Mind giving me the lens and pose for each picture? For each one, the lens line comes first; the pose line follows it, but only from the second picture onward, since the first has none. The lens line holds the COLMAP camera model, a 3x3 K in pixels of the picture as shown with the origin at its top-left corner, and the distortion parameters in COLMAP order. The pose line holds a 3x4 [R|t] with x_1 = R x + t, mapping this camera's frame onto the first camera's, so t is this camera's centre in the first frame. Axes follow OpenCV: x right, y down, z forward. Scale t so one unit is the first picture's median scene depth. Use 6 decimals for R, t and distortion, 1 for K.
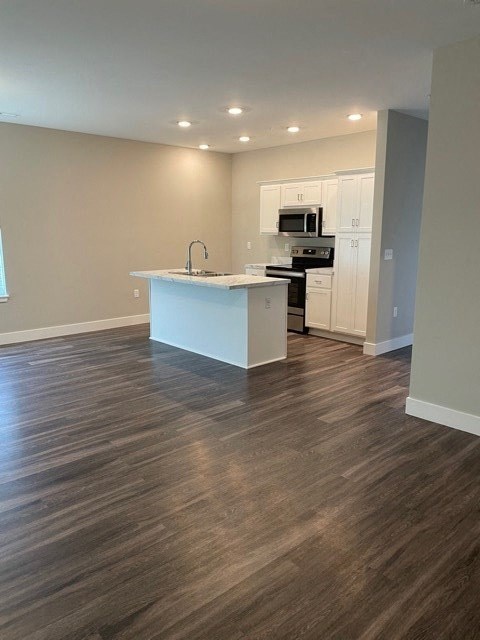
lens RADIAL K [[473.3, 0, 238.9], [0, 473.3, 316.0], [0, 0, 1]] dist [0.021900, -0.053920]
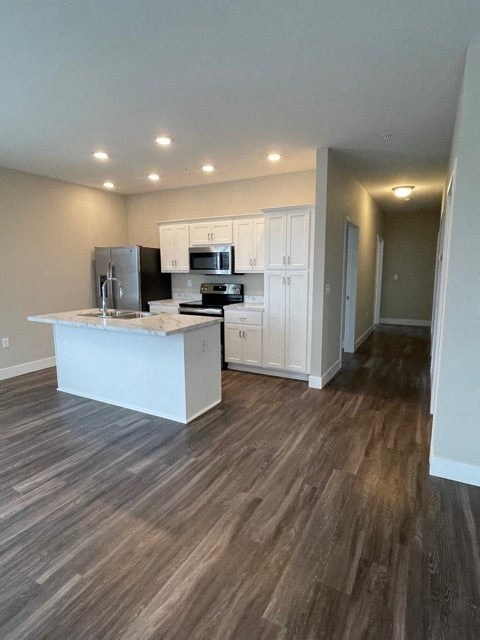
lens RADIAL K [[352.8, 0, 233.7], [0, 352.8, 320.8], [0, 0, 1]] dist [-0.001562, -0.002014]
pose [[0.949644, -0.051935, 0.308998, -0.085962], [0.062158, 0.997794, -0.023325, -0.054476], [-0.307105, 0.041357, 0.950777, 0.312230]]
